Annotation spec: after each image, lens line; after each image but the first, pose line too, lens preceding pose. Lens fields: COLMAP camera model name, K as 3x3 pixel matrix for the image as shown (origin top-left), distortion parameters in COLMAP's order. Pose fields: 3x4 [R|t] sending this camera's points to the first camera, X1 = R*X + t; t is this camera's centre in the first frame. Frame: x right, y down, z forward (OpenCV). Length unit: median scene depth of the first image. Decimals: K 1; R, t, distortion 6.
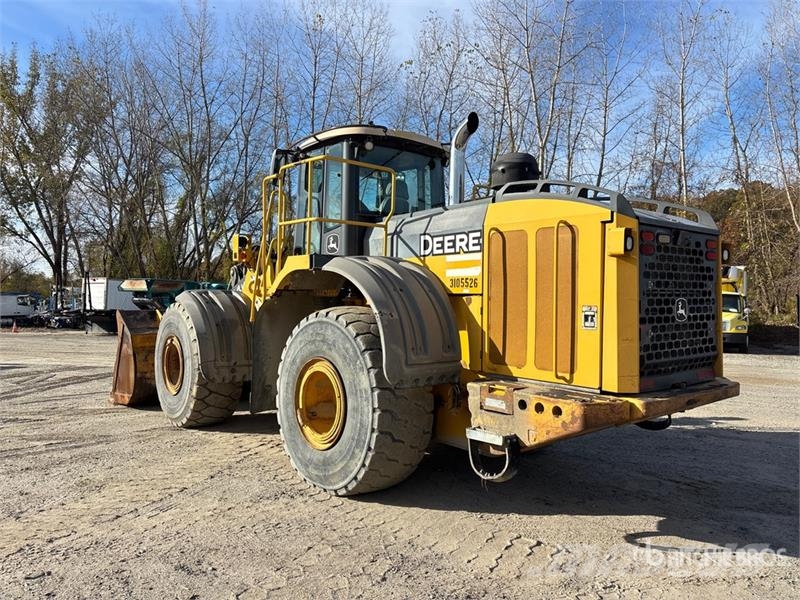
lens RADIAL K [[605.6, 0, 399.7], [0, 605.6, 296.3], [0, 0, 1]] dist [0.048681, -0.053456]
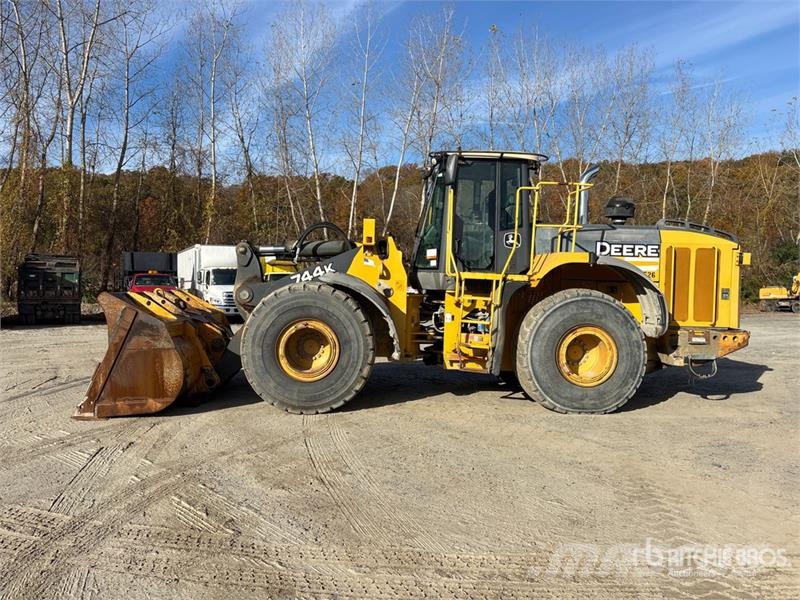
lens RADIAL K [[605.6, 0, 394.5], [0, 605.6, 295.1], [0, 0, 1]] dist [0.048681, -0.053456]
pose [[0.593598, -0.004850, 0.804747, -1.632803], [-0.016076, 0.999711, 0.017883, 0.015515], [-0.804601, -0.023552, 0.593348, 0.536824]]
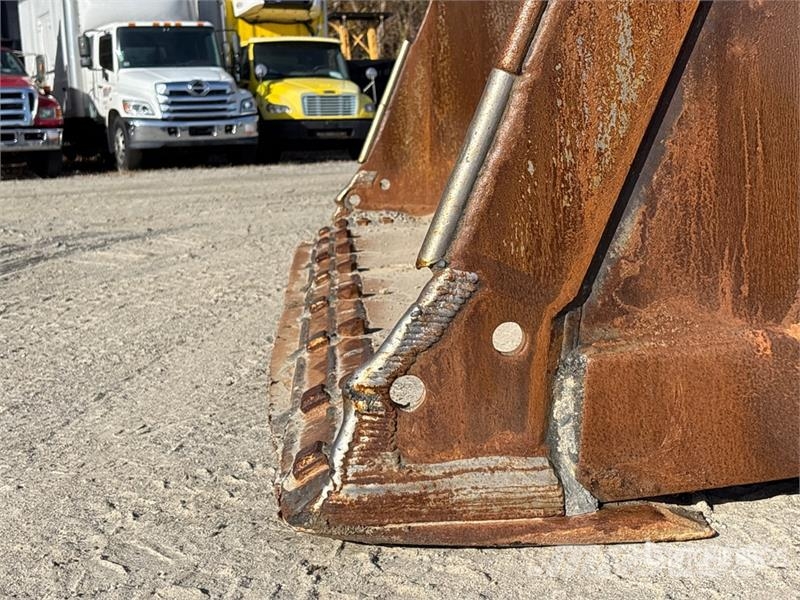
lens RADIAL K [[1202.7, 0, 398.0], [0, 1202.7, 301.5], [0, 0, 1]] dist [0.057342, 0.000000]
pose [[0.582547, -0.136086, 0.801323, -1.104799], [0.031723, 0.988940, 0.144886, 0.263192], [-0.812177, -0.058983, 0.580421, 1.841392]]
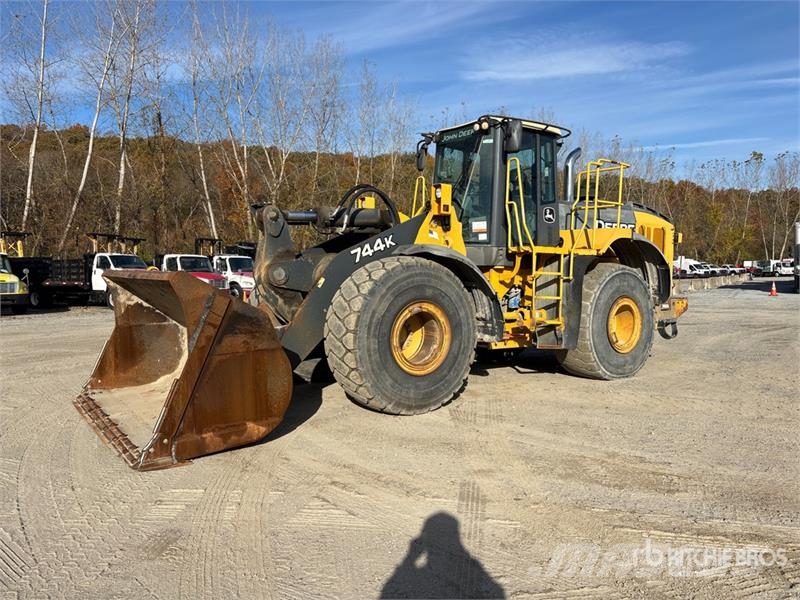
lens RADIAL K [[605.6, 0, 396.6], [0, 605.6, 304.1], [0, 0, 1]] dist [0.048681, -0.053456]
pose [[0.065980, -0.054540, 0.996329, -1.798601], [-0.004612, 0.998478, 0.054963, 0.042759], [-0.997810, -0.008222, 0.065628, 1.548899]]
